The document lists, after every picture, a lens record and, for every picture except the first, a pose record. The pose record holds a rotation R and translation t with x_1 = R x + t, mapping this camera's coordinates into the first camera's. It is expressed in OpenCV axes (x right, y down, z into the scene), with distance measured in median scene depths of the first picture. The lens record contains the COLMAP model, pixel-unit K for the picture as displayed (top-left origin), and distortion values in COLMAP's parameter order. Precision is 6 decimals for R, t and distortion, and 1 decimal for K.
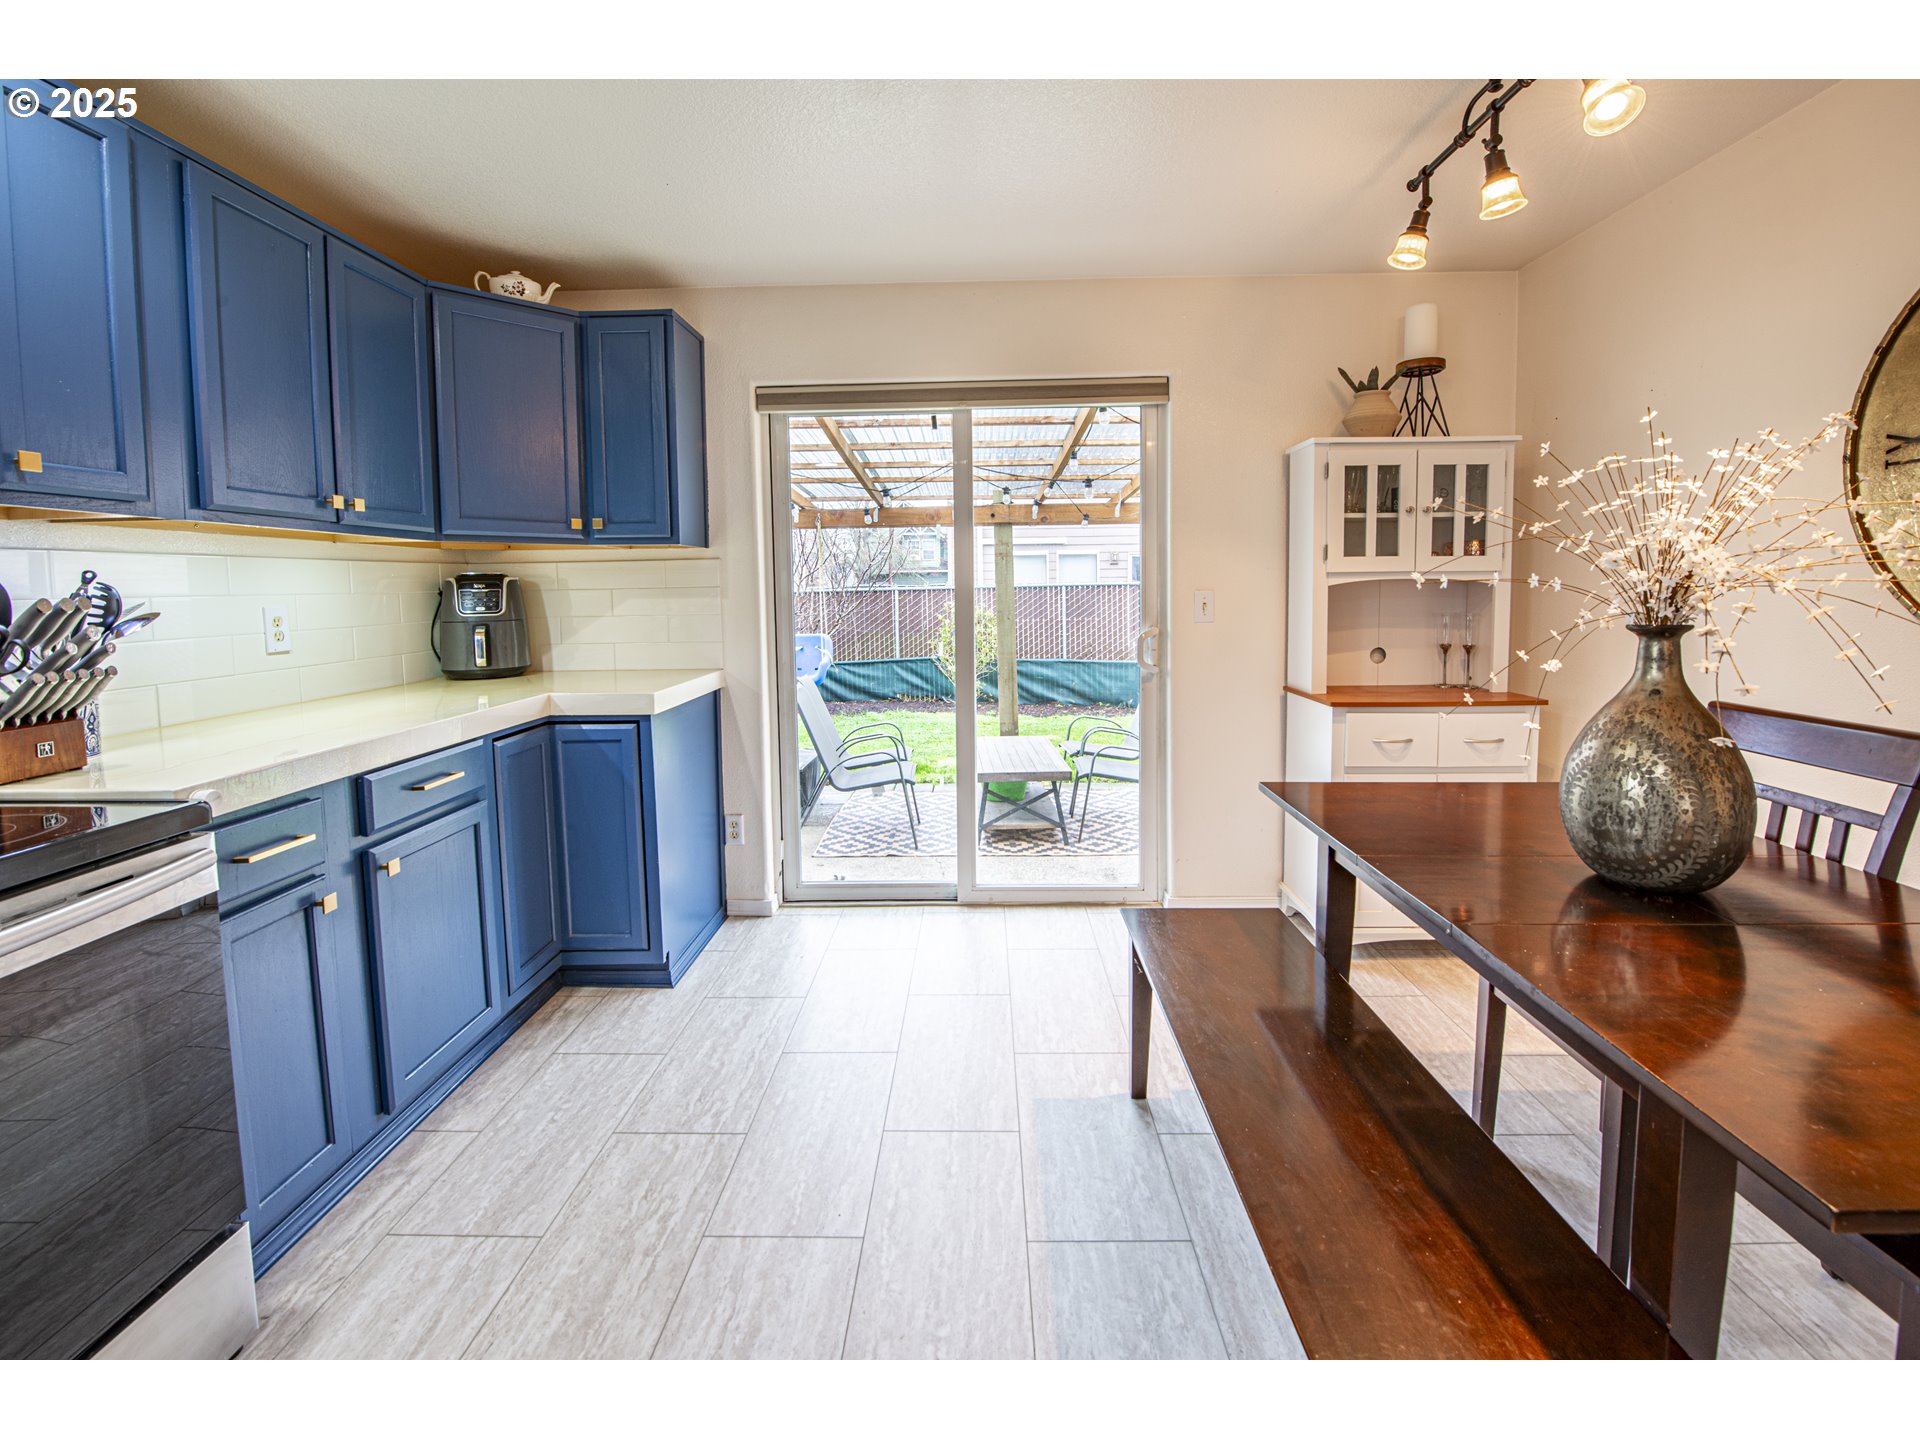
lens RADIAL K [[800.1, 0, 938.4], [0, 800.1, 635.7], [0, 0, 1]] dist [-0.013076, -0.003007]
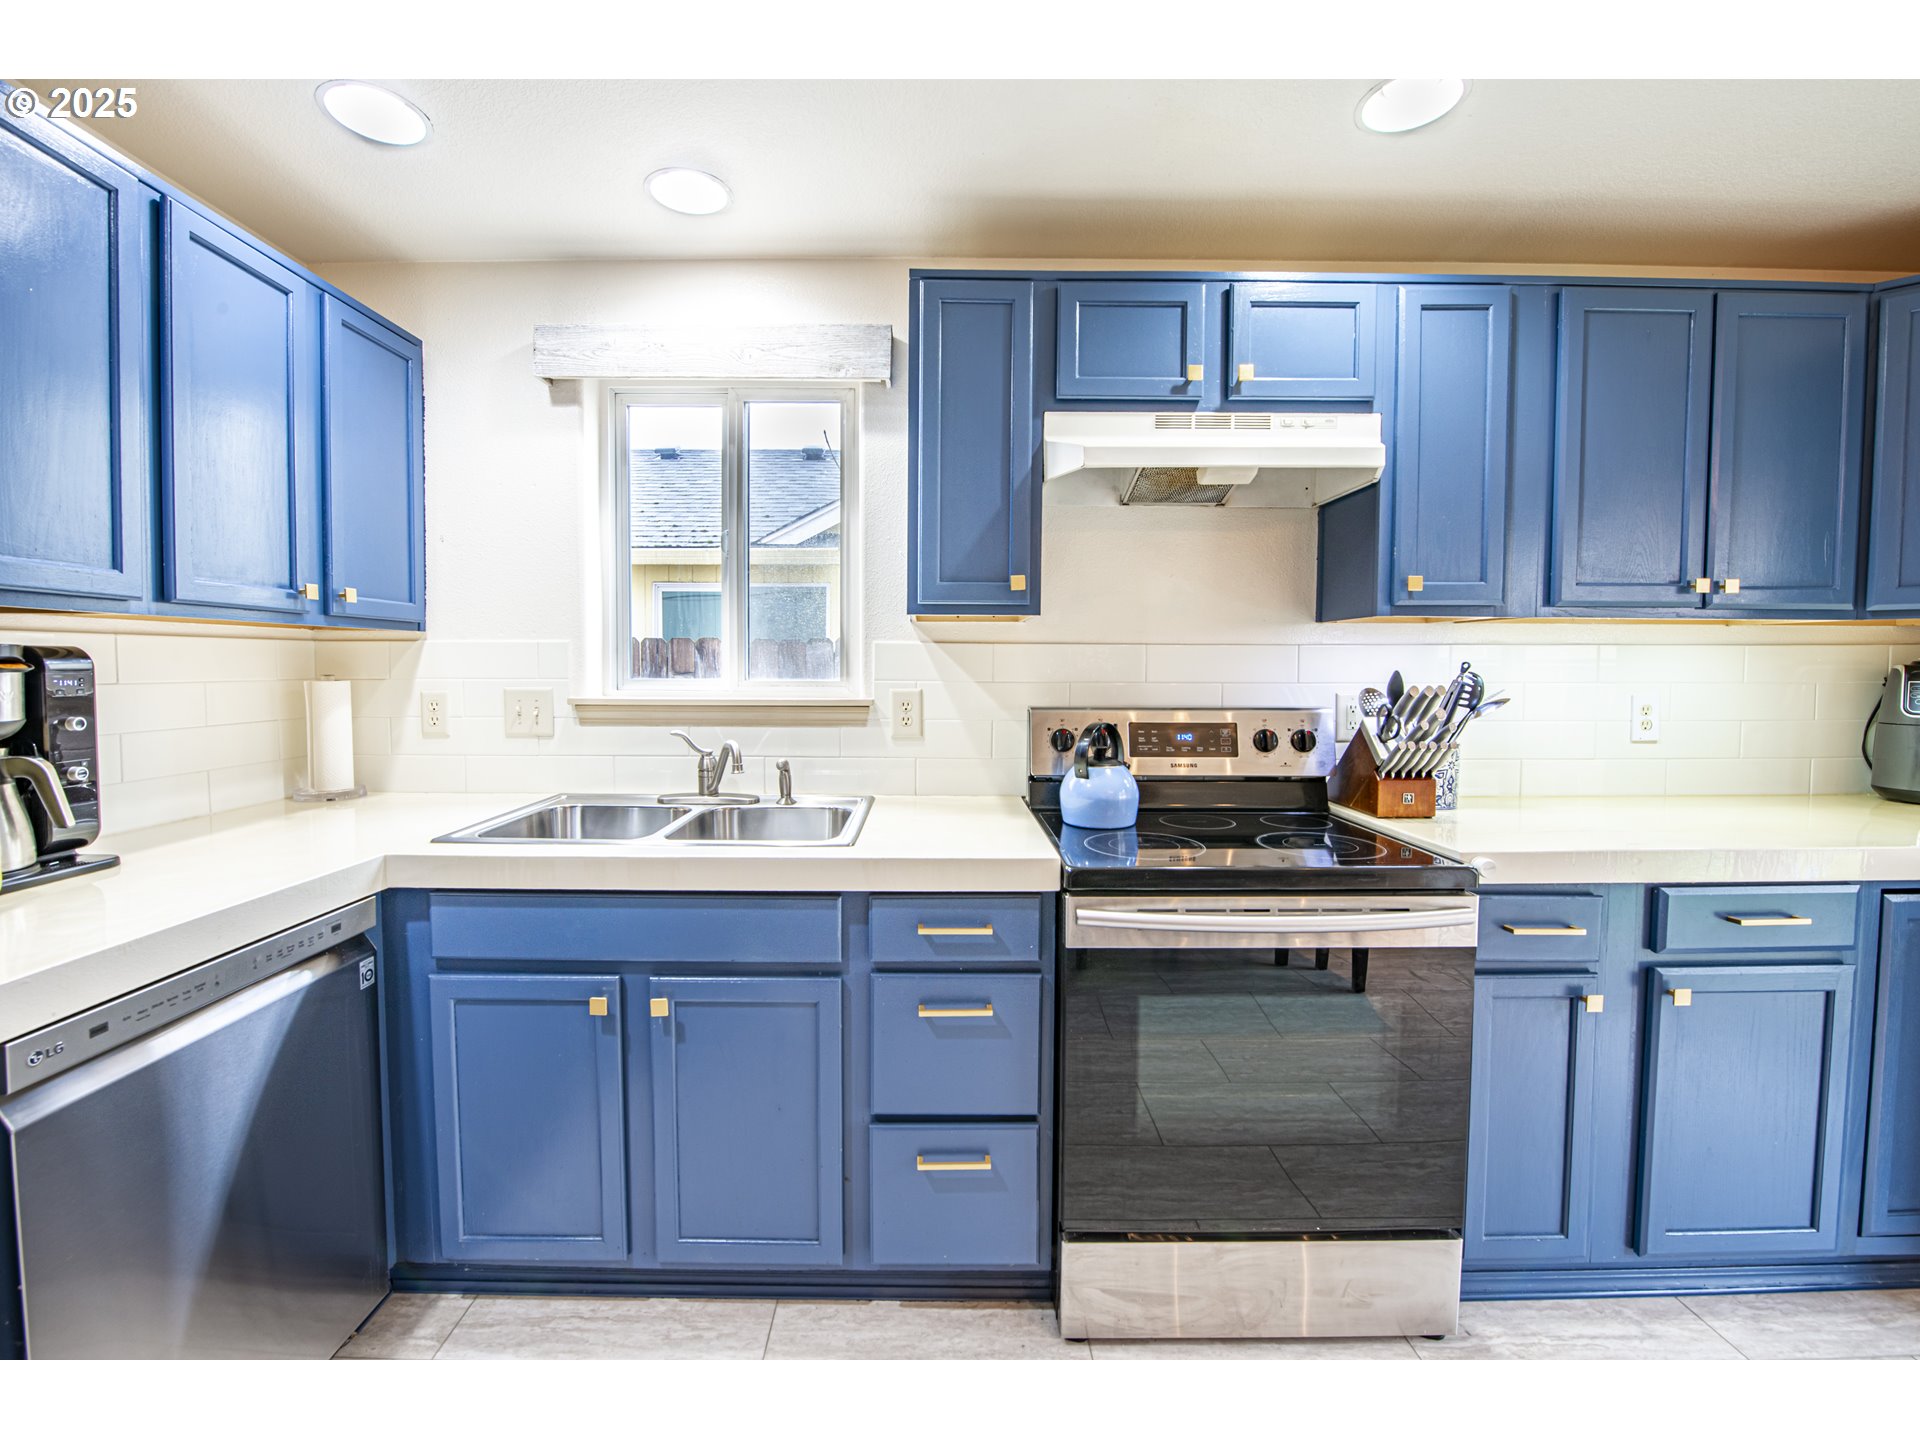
lens RADIAL K [[800.1, 0, 954.9], [0, 800.1, 708.5], [0, 0, 1]] dist [-0.013076, -0.003007]
pose [[0.050082, 0.065982, -0.996563, 0.128774], [-0.063832, 0.995987, 0.062736, -0.033954], [0.996703, 0.060471, 0.054093, 0.115543]]
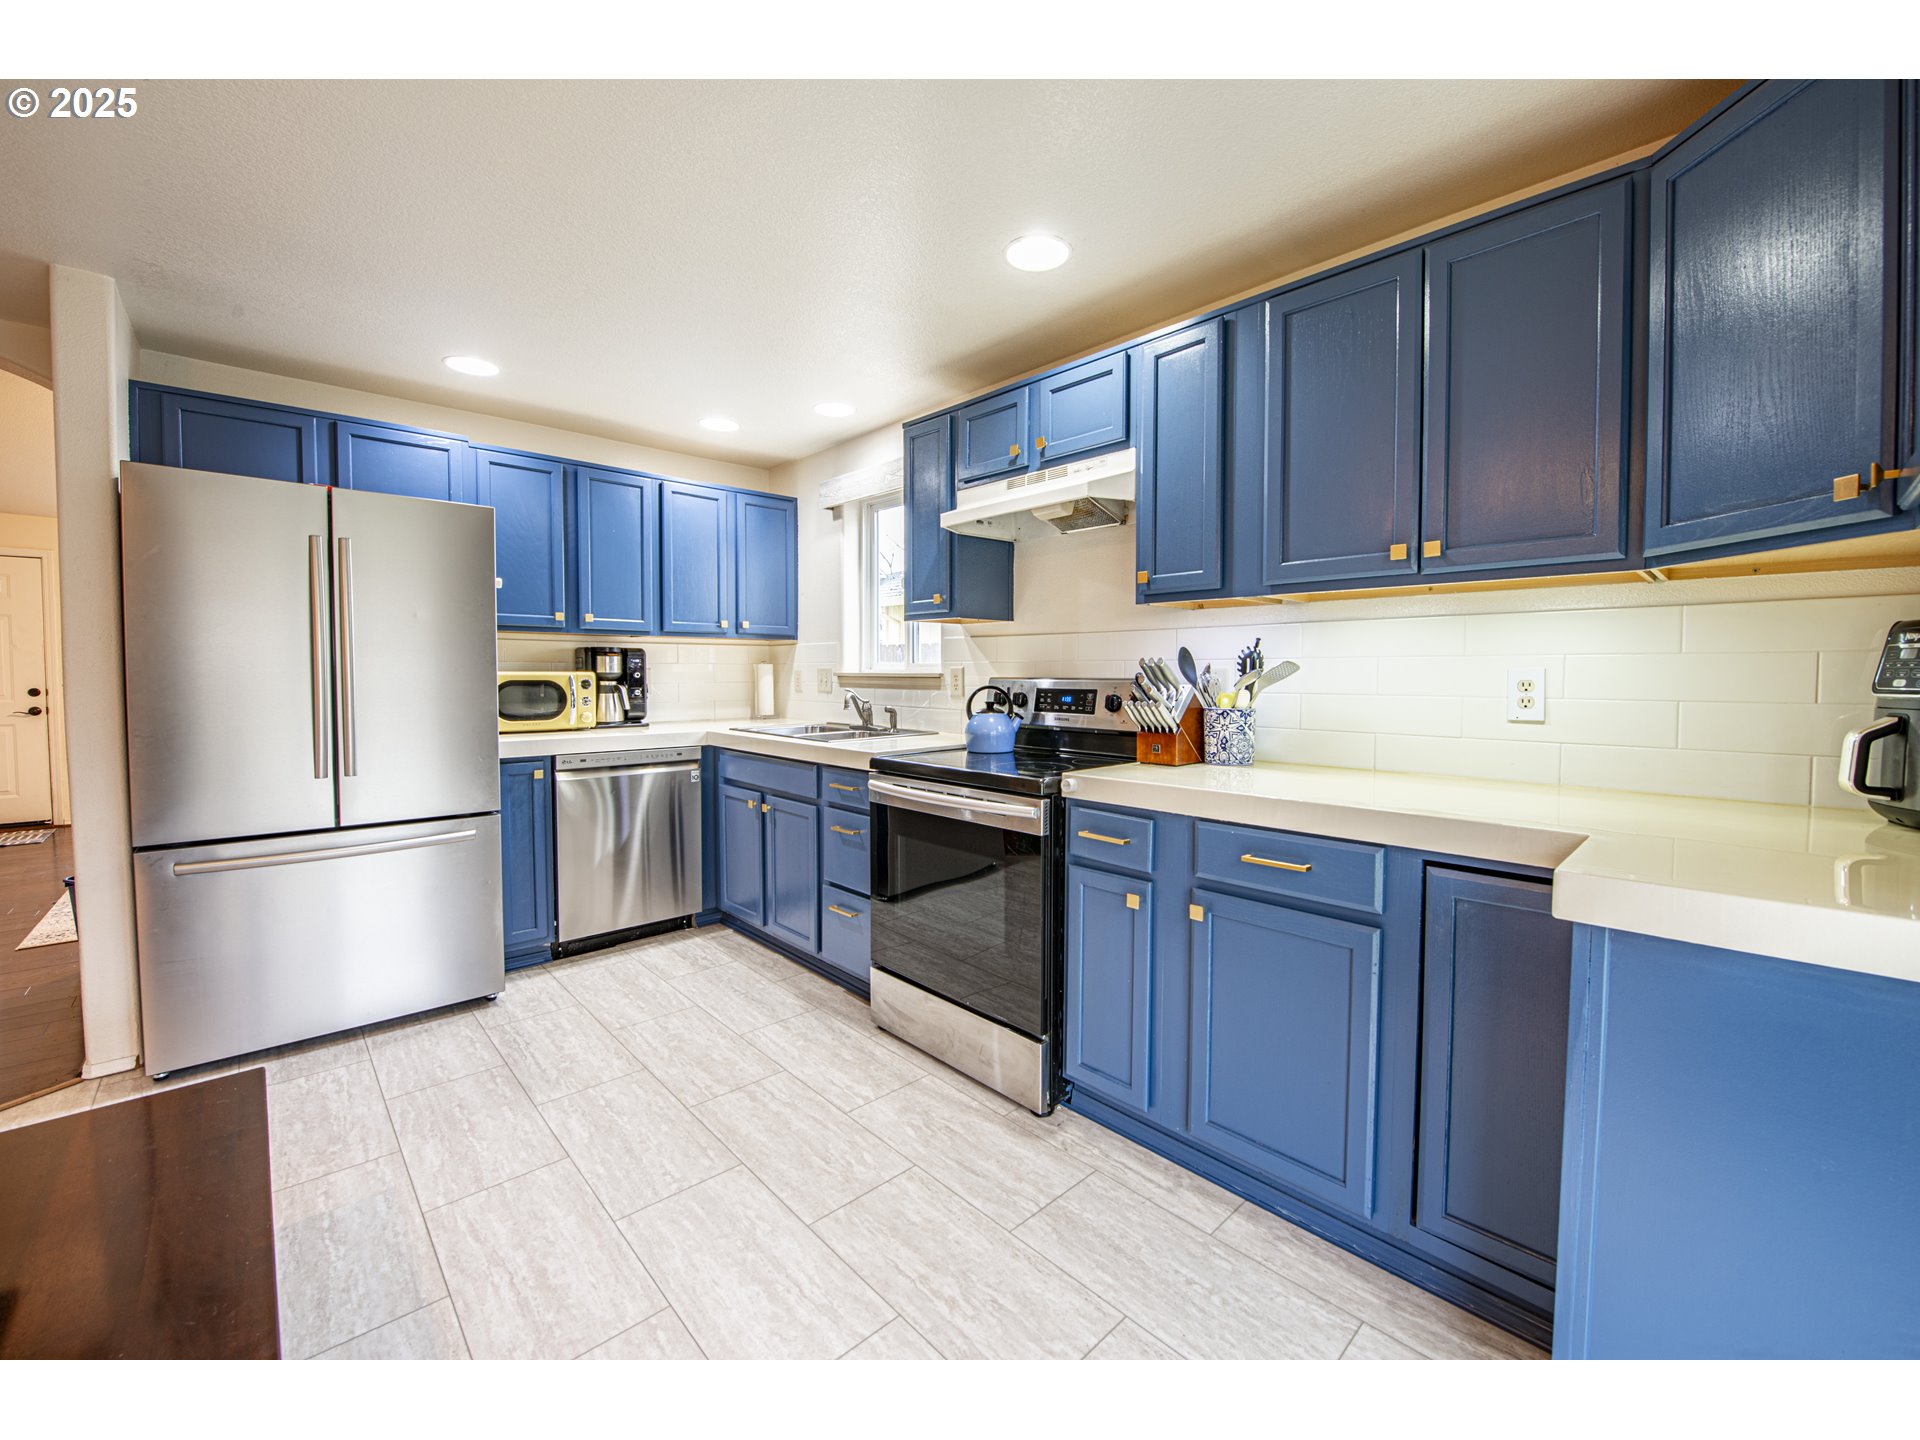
lens RADIAL K [[777.1, 0, 961.7], [0, 777.1, 703.7], [0, 0, 1]] dist [-0.014617, -0.002033]
pose [[-0.694139, 0.046916, -0.718310, 0.256405], [-0.032601, 0.994801, 0.096479, -0.074752], [0.719102, 0.090387, -0.689001, 1.423783]]
